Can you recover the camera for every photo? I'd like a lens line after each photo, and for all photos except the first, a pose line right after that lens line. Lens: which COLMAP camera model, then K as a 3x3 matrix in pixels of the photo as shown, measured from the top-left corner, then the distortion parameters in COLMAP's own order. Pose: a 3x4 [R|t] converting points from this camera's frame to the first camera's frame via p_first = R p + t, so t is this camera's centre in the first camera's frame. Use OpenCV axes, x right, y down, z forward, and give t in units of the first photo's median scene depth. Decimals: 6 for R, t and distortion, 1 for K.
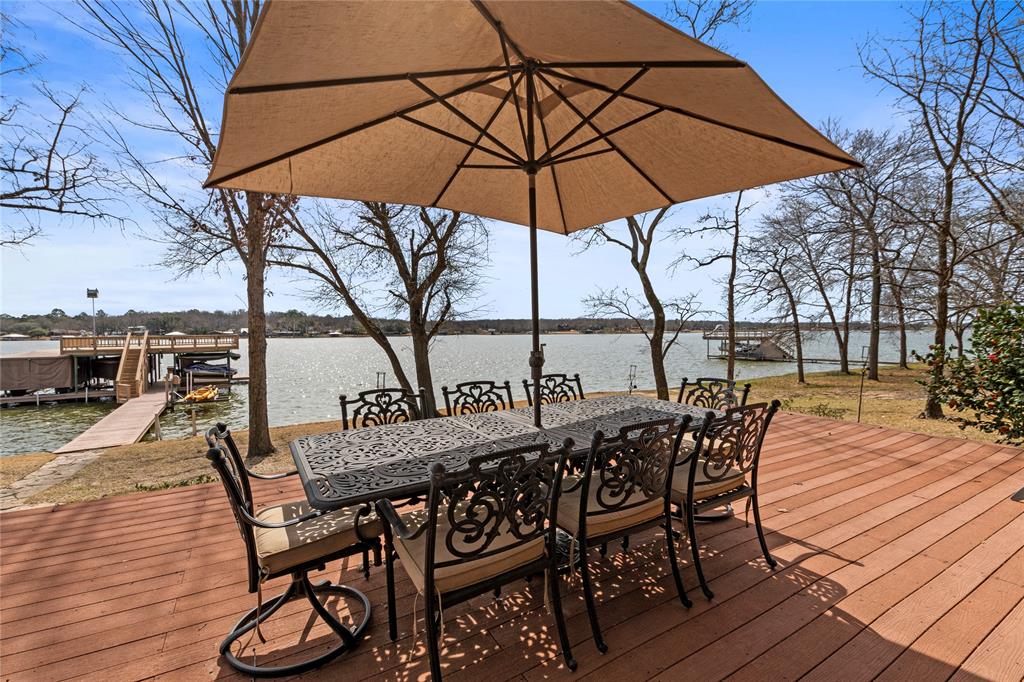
lens RADIAL K [[440.2, 0, 507.9], [0, 440.2, 342.0], [0, 0, 1]] dist [0.008164, -0.003485]
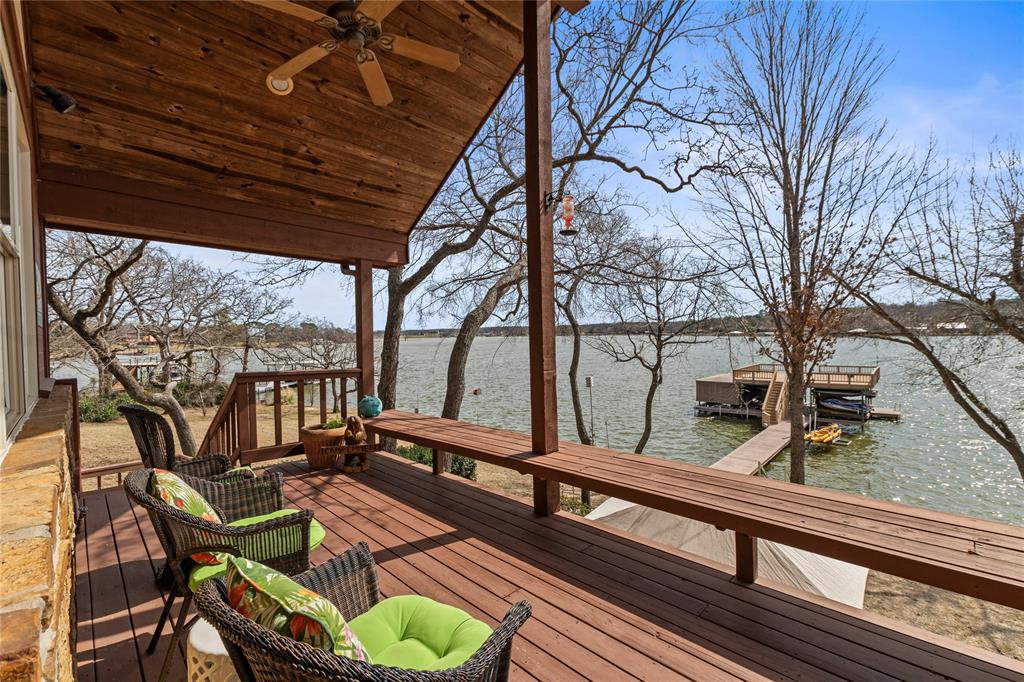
lens RADIAL K [[440.2, 0, 507.9], [0, 440.2, 342.0], [0, 0, 1]] dist [0.008164, -0.003485]
pose [[0.248848, 0.023288, -0.968263, 0.139055], [-0.007177, 0.999728, 0.022200, -0.100713], [0.968516, 0.001425, 0.248947, -0.038270]]
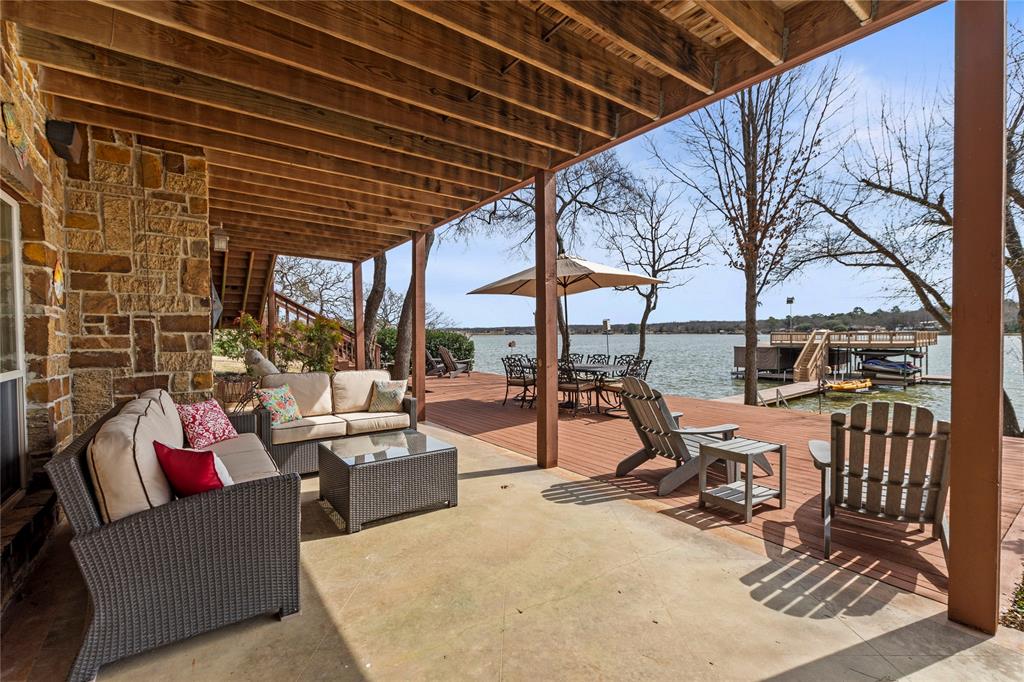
lens RADIAL K [[440.2, 0, 507.9], [0, 440.2, 342.0], [0, 0, 1]] dist [0.008164, -0.003485]
pose [[0.101109, 0.026282, -0.994528, 0.246741], [-0.015689, 0.999569, 0.024820, -0.003855], [0.994752, 0.013094, 0.101478, 0.018751]]
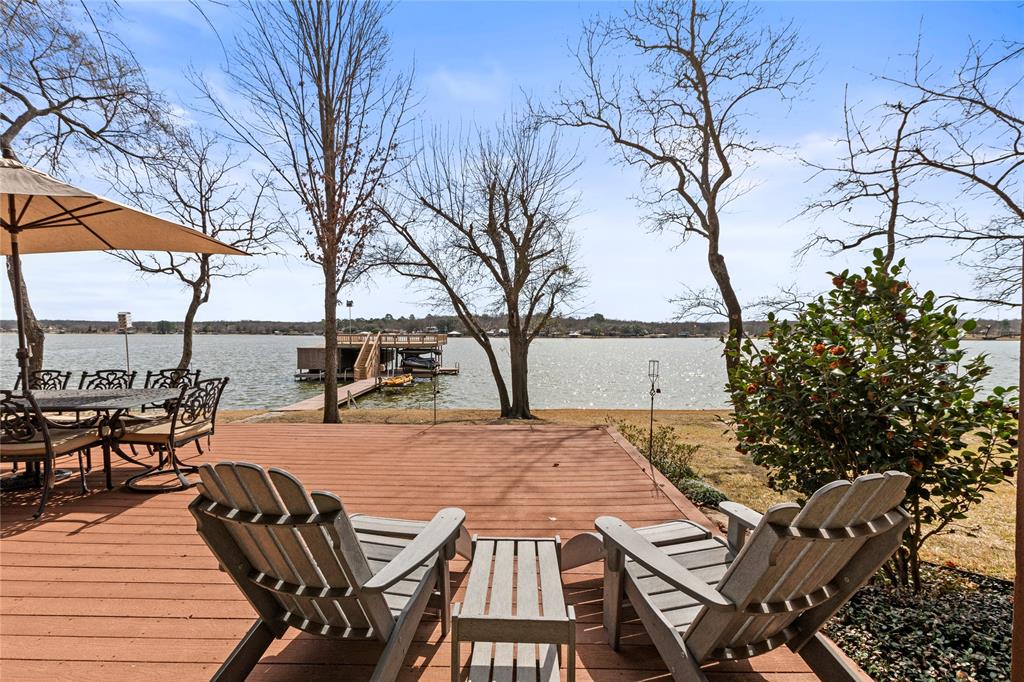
lens RADIAL K [[440.2, 0, 507.9], [0, 440.2, 342.0], [0, 0, 1]] dist [0.008164, -0.003485]
pose [[0.860477, 0.021674, -0.509027, 0.175208], [-0.023315, 0.999723, 0.003154, -0.003426], [0.508955, 0.009154, 0.860745, 0.041546]]
